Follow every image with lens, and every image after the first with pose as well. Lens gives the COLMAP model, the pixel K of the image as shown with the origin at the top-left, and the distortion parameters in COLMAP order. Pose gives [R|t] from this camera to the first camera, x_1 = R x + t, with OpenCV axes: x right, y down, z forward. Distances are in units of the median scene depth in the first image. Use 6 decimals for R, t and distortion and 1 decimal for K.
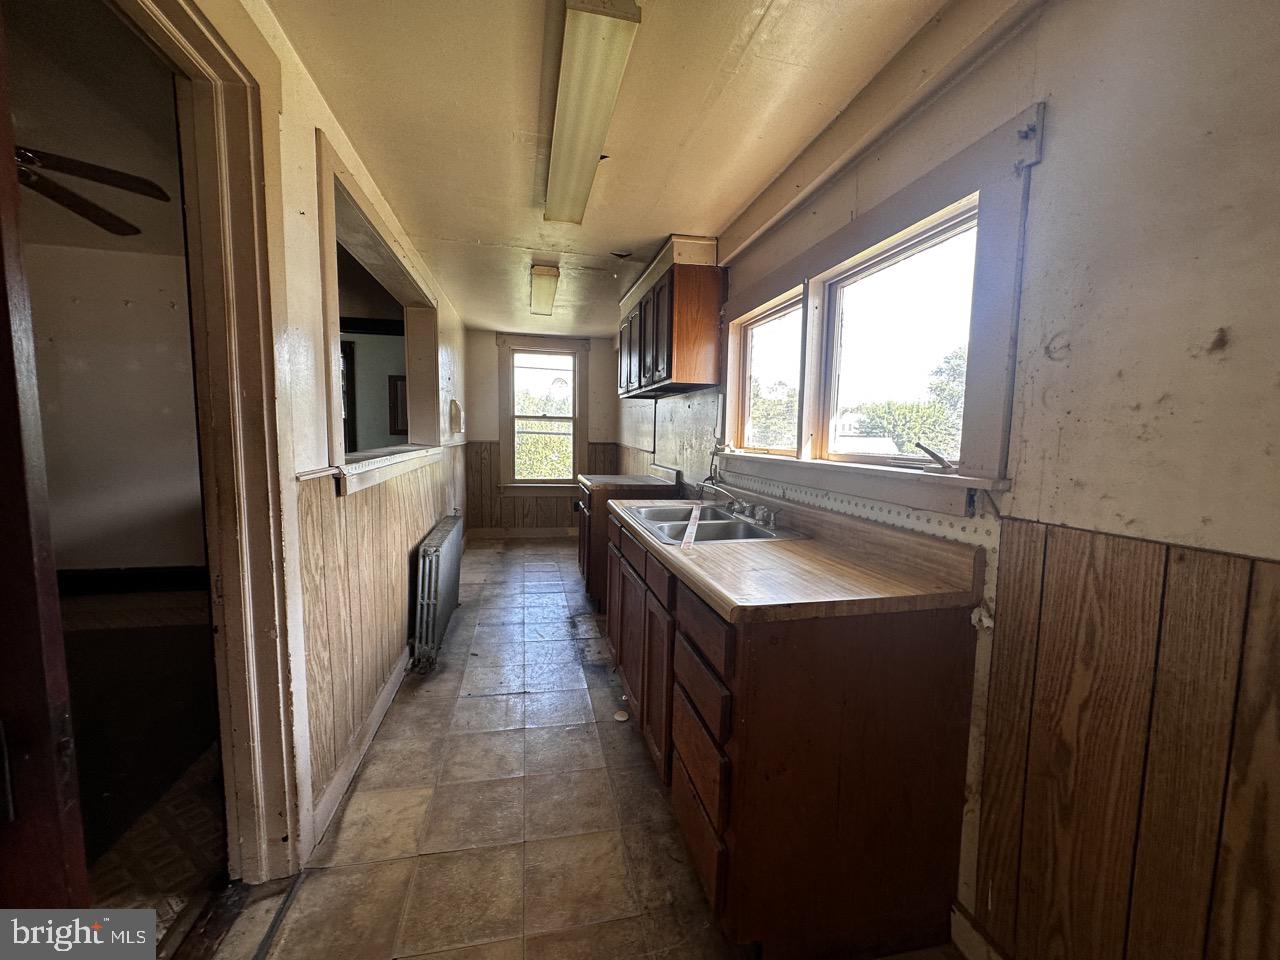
lens RADIAL K [[509.8, 0, 636.7], [0, 509.8, 475.9], [0, 0, 1]] dist [0.000038, 0.000475]
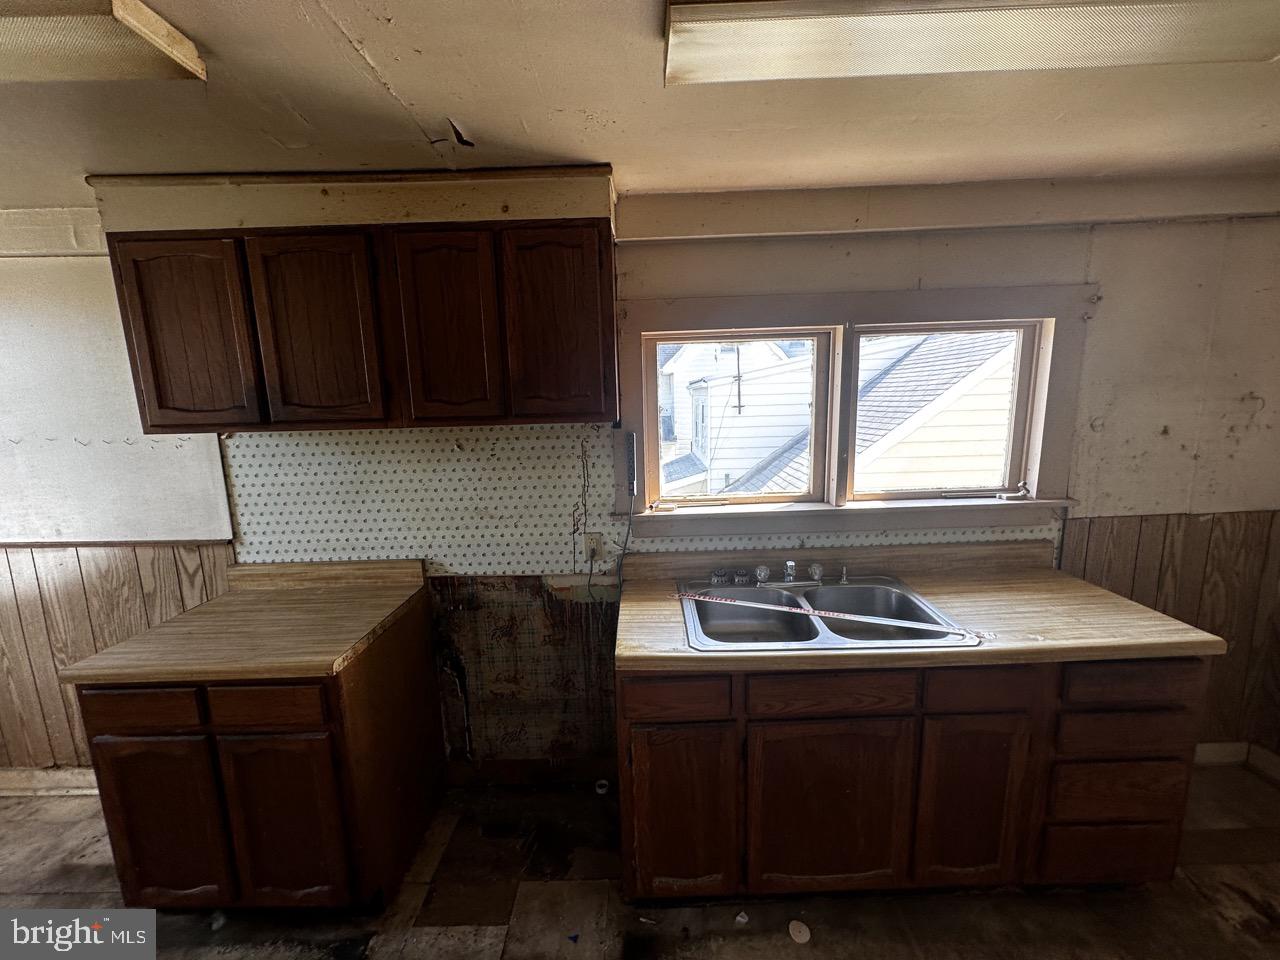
lens RADIAL K [[509.8, 0, 640.9], [0, 509.8, 478.9], [0, 0, 1]] dist [0.000038, 0.000475]
pose [[0.207114, -0.172645, 0.962963, -1.327004], [0.116099, 0.981688, 0.151031, -0.522269], [-0.971404, 0.080519, 0.223365, 2.175278]]
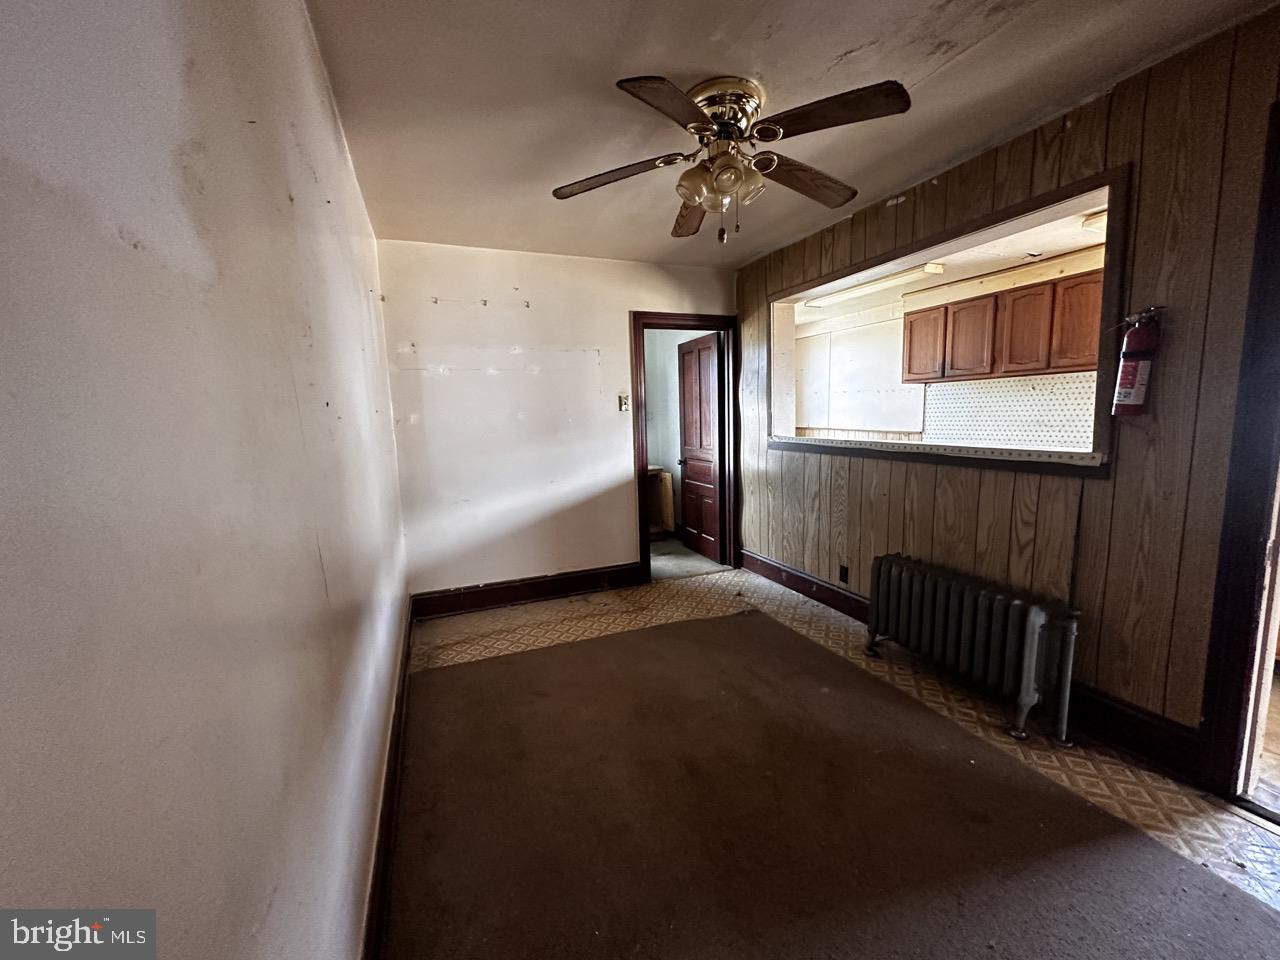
lens RADIAL K [[509.8, 0, 639.1], [0, 509.8, 481.7], [0, 0, 1]] dist [0.000038, 0.000475]
pose [[0.983663, -0.065586, 0.167650, -3.043331], [0.058217, 0.997125, 0.048498, -0.116049], [-0.170349, -0.037945, 0.984653, 0.132637]]
